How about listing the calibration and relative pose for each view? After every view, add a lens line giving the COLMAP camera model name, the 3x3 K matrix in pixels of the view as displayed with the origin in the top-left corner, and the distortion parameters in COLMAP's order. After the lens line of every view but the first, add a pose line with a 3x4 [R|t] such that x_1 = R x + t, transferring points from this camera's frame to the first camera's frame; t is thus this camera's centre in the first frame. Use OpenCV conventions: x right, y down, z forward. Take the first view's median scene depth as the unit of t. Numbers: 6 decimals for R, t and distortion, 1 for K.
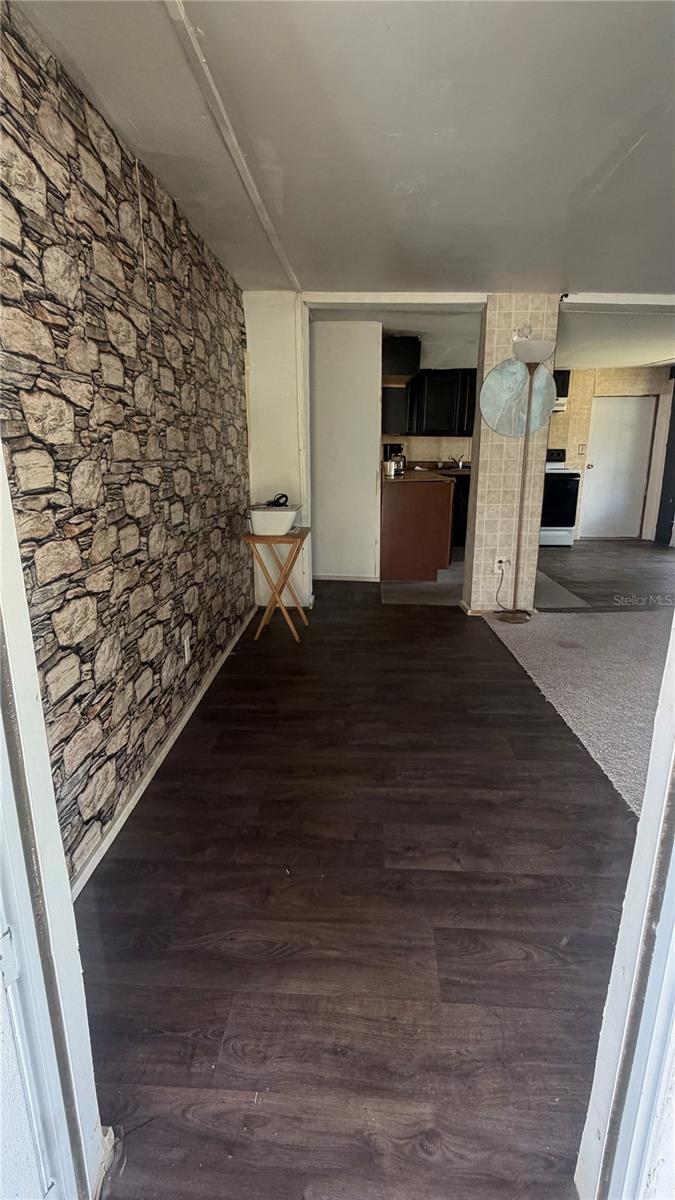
lens RADIAL K [[566.2, 0, 336.5], [0, 566.2, 598.4], [0, 0, 1]] dist [0.001700, 0.000166]
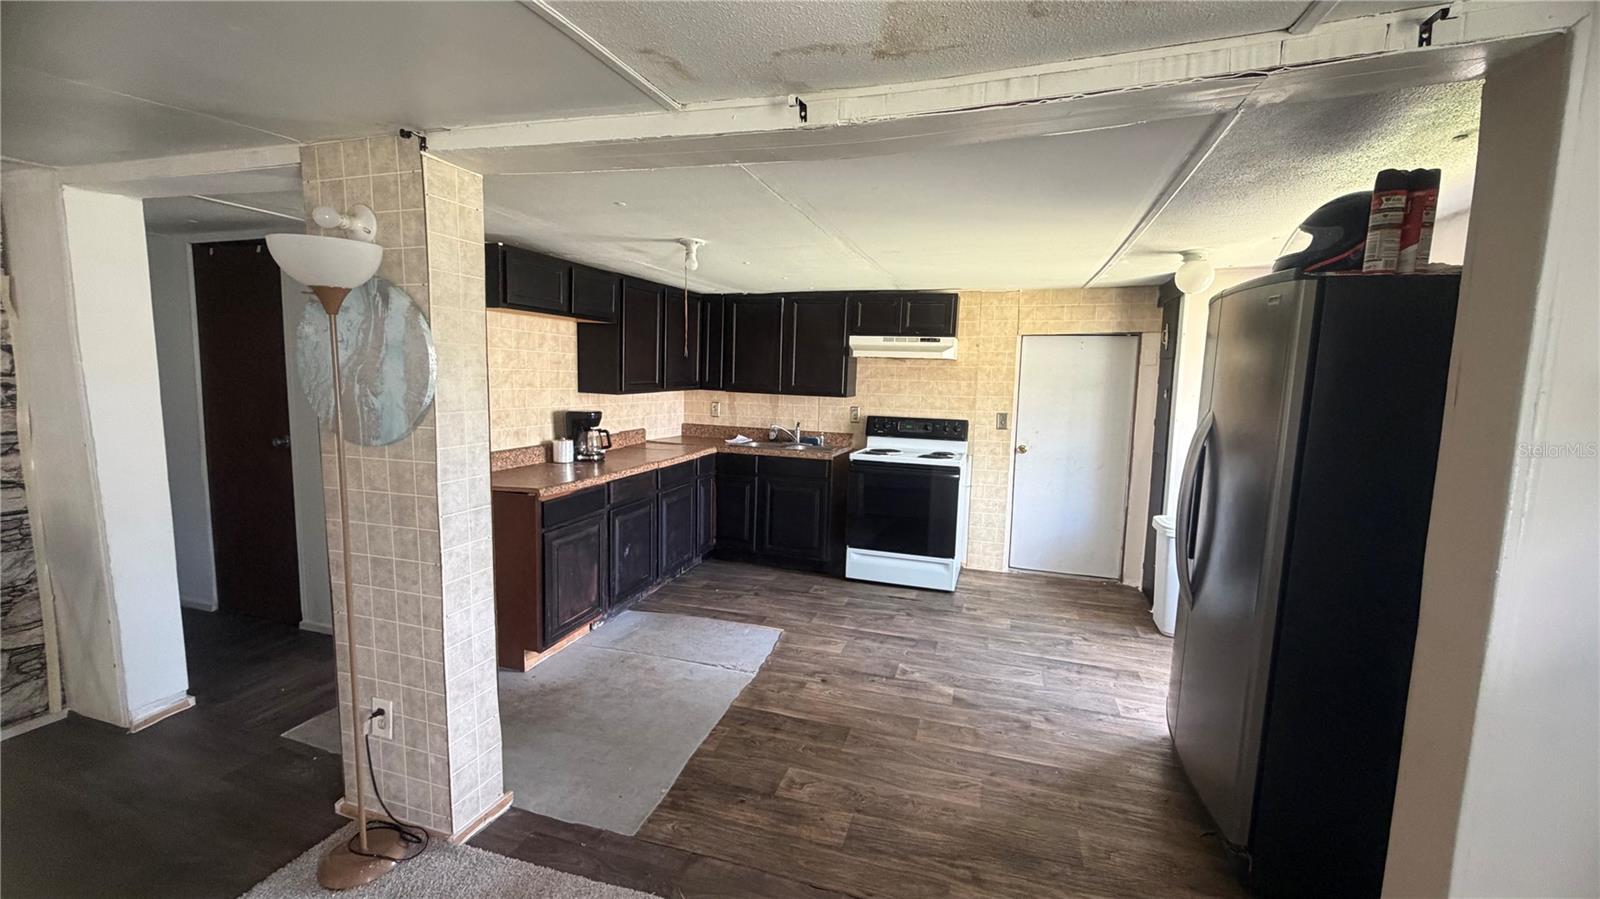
lens RADIAL K [[634.3, 0, 801.0], [0, 634.3, 445.2], [0, 0, 1]] dist [-0.000422, 0.000284]
pose [[0.962840, 0.053086, -0.264802, 1.078411], [-0.091039, 0.986903, -0.133174, -0.349543], [0.254265, 0.152333, 0.955062, 0.856641]]
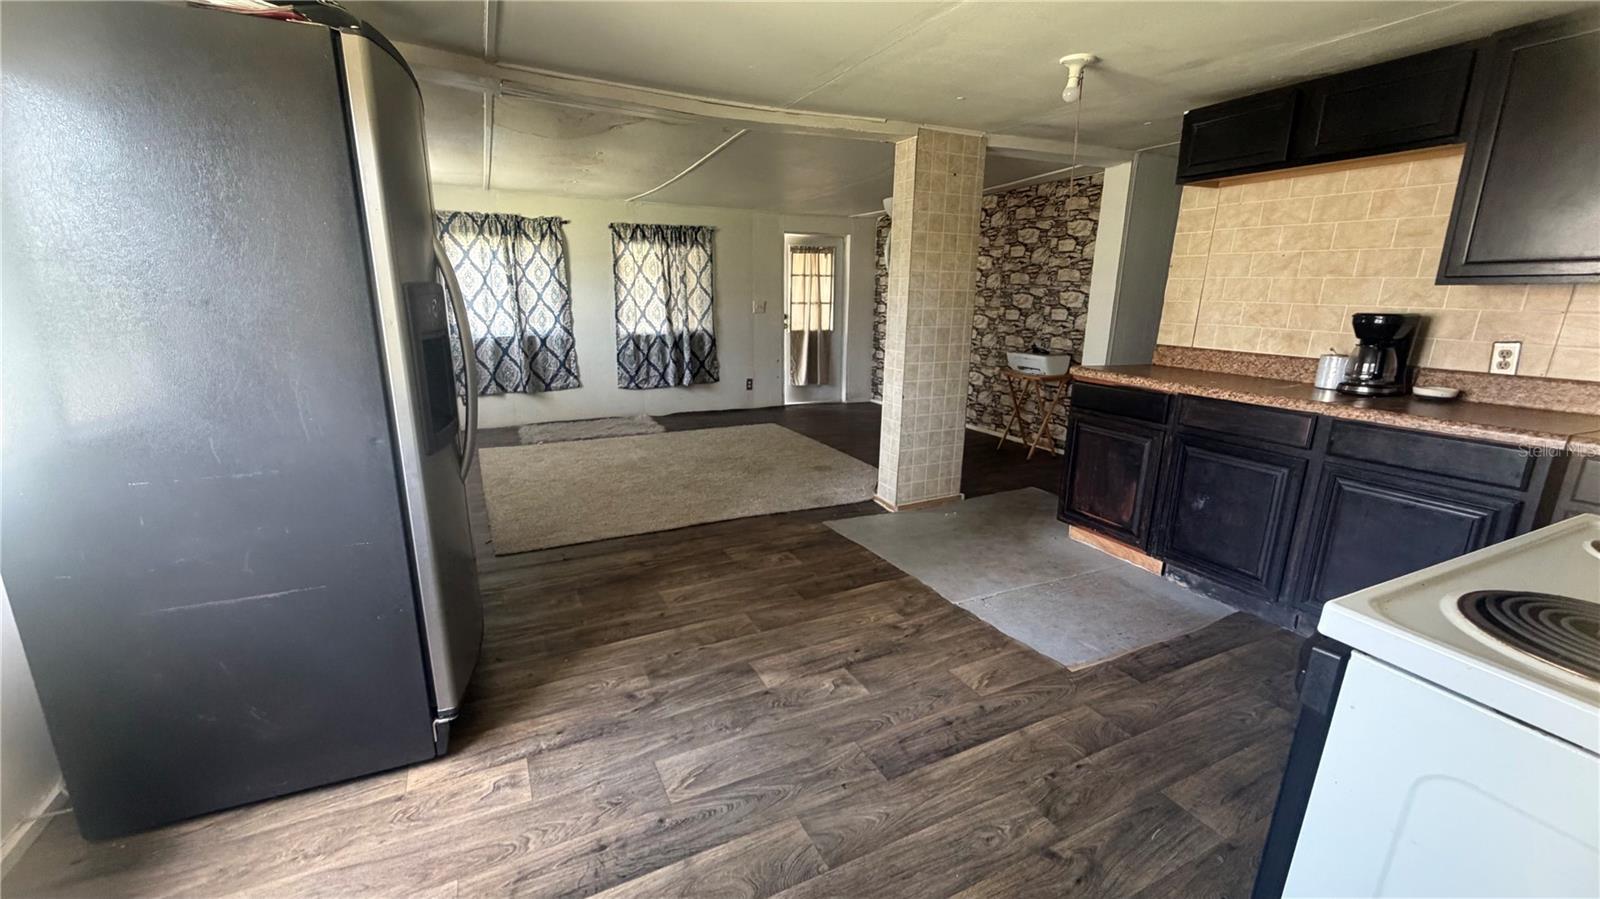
lens RADIAL K [[634.3, 0, 797.9], [0, 634.3, 451.5], [0, 0, 1]] dist [-0.000422, 0.000284]
pose [[-0.881412, 0.102209, -0.461158, 1.343001], [-0.134163, 0.881926, 0.451892, -0.684486], [0.452894, 0.460173, -0.763628, 2.451786]]
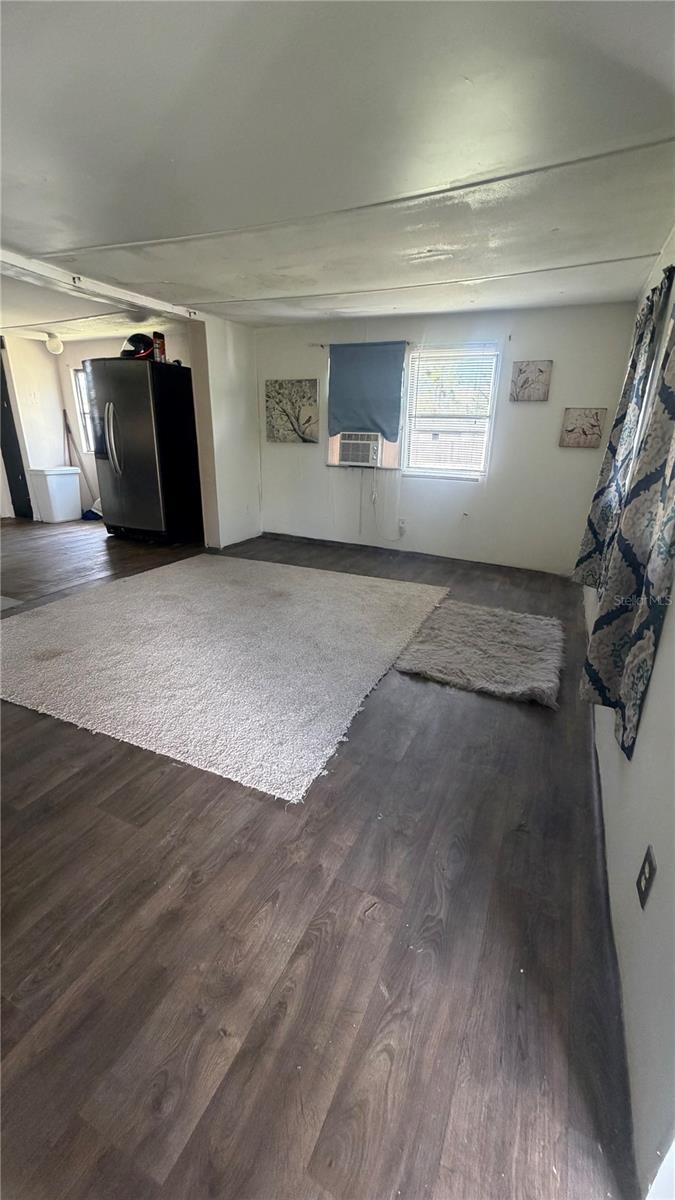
lens RADIAL K [[475.7, 0, 338.5], [0, 475.7, 600.4], [0, 0, 1]] dist [-0.000422, 0.000284]
pose [[0.379367, -0.300069, 0.875237, -0.053499], [0.217472, 0.948367, 0.230880, -0.092341], [-0.899326, 0.102751, 0.425036, 0.350924]]
